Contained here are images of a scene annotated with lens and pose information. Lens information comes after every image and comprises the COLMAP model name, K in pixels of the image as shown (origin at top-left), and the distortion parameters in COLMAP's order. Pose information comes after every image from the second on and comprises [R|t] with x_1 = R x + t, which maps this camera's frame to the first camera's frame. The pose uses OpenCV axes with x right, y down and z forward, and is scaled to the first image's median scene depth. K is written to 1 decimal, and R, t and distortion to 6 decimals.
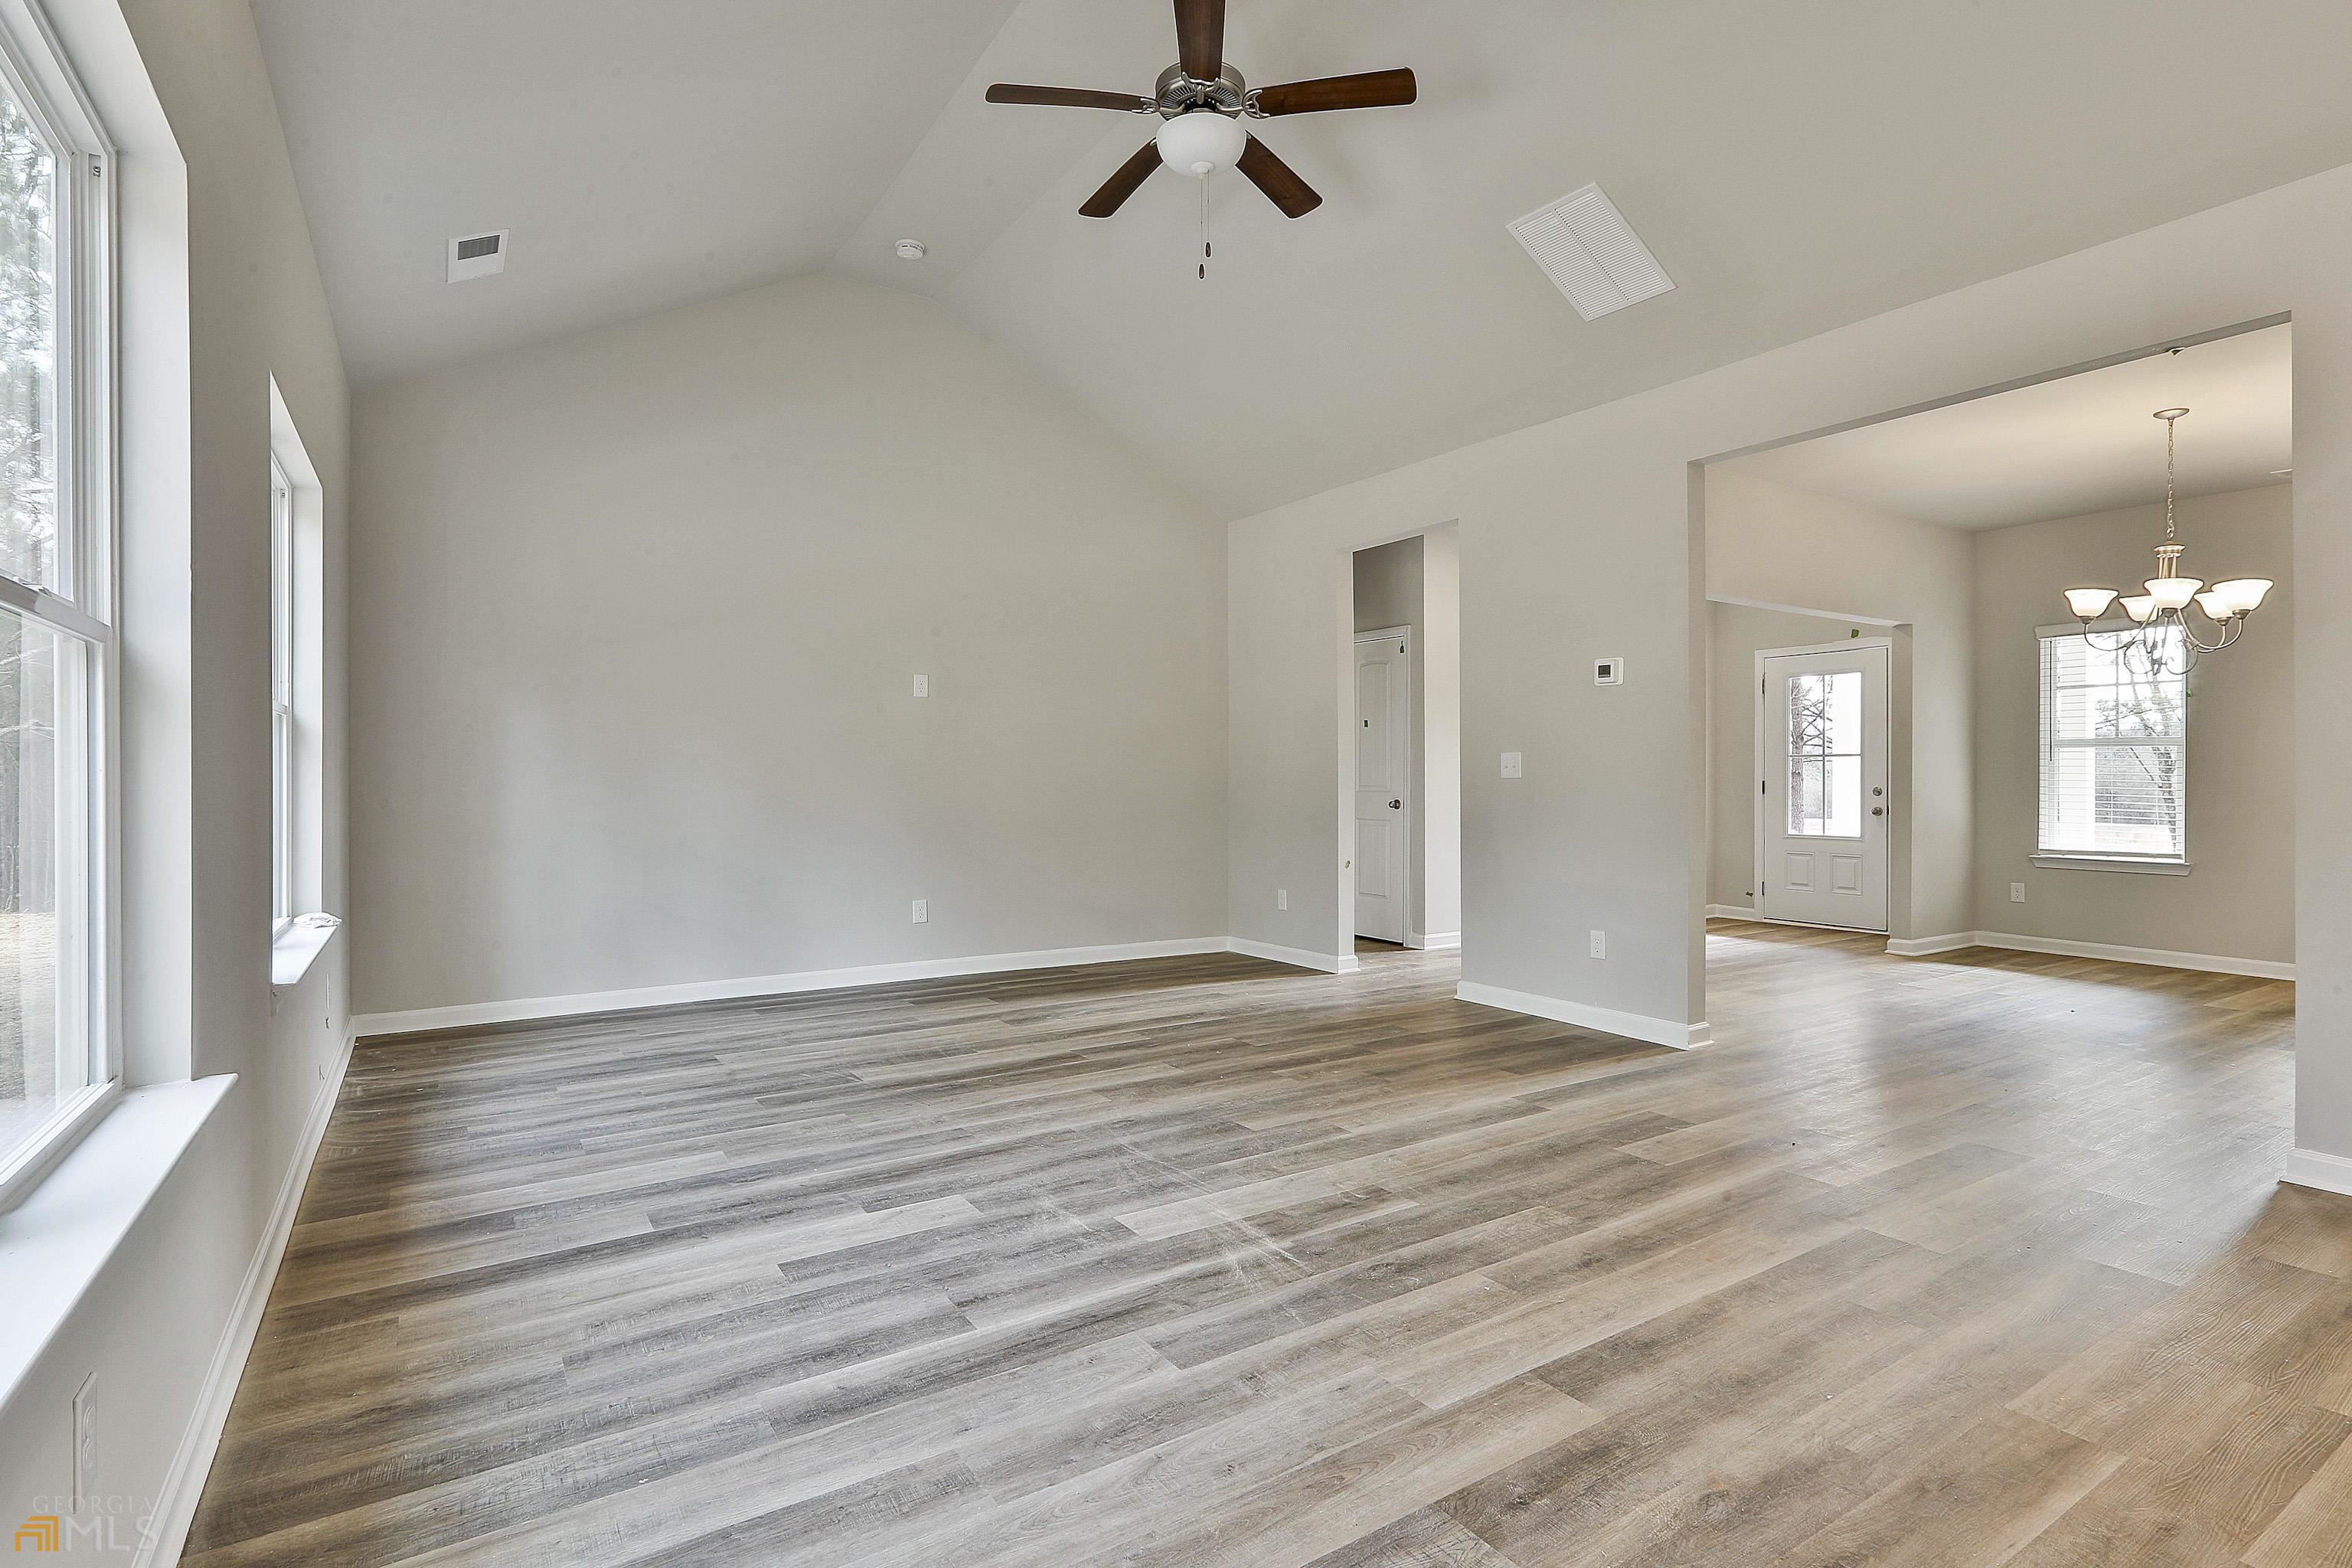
lens RADIAL K [[1124.7, 0, 1173.7], [0, 1124.7, 772.6], [0, 0, 1]] dist [-0.011834, 0.000526]
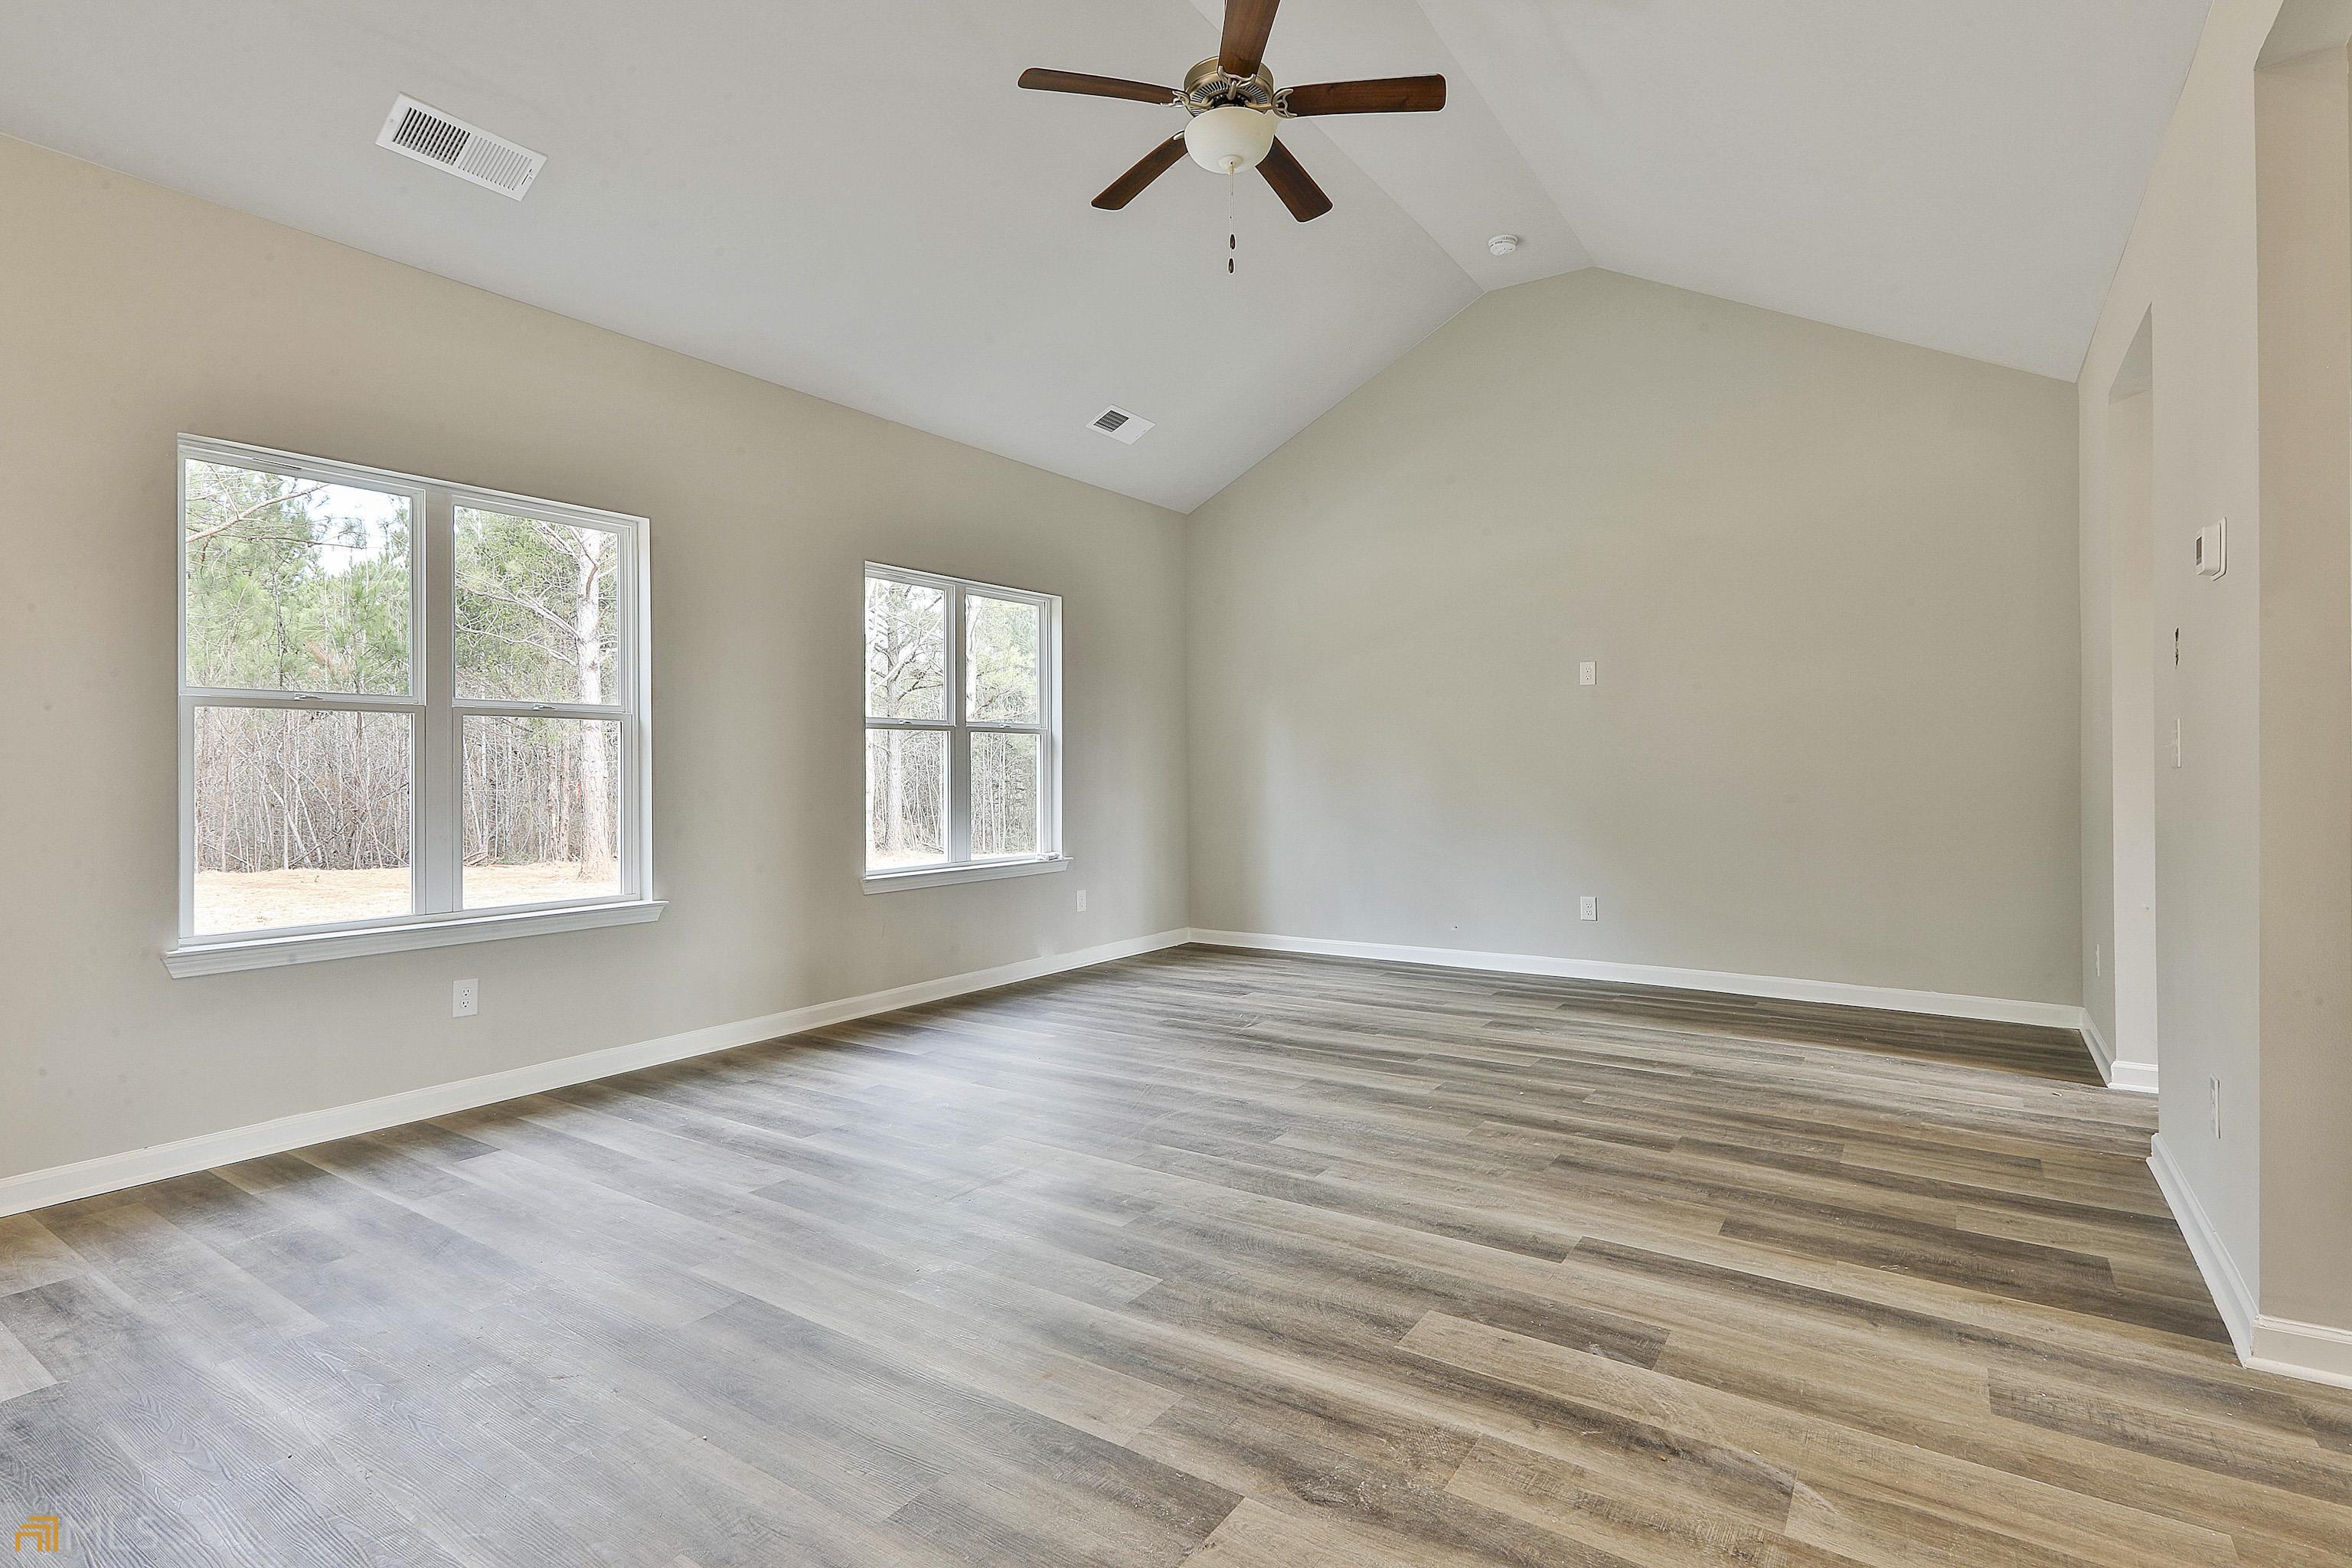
lens RADIAL K [[1124.7, 0, 1231.1], [0, 1124.7, 757.2], [0, 0, 1]] dist [-0.011834, 0.000526]
pose [[0.419040, -0.012232, -0.907885, 0.897133], [0.008872, 0.999917, -0.009377, 0.001885], [0.907924, -0.004125, 0.419114, 0.557737]]
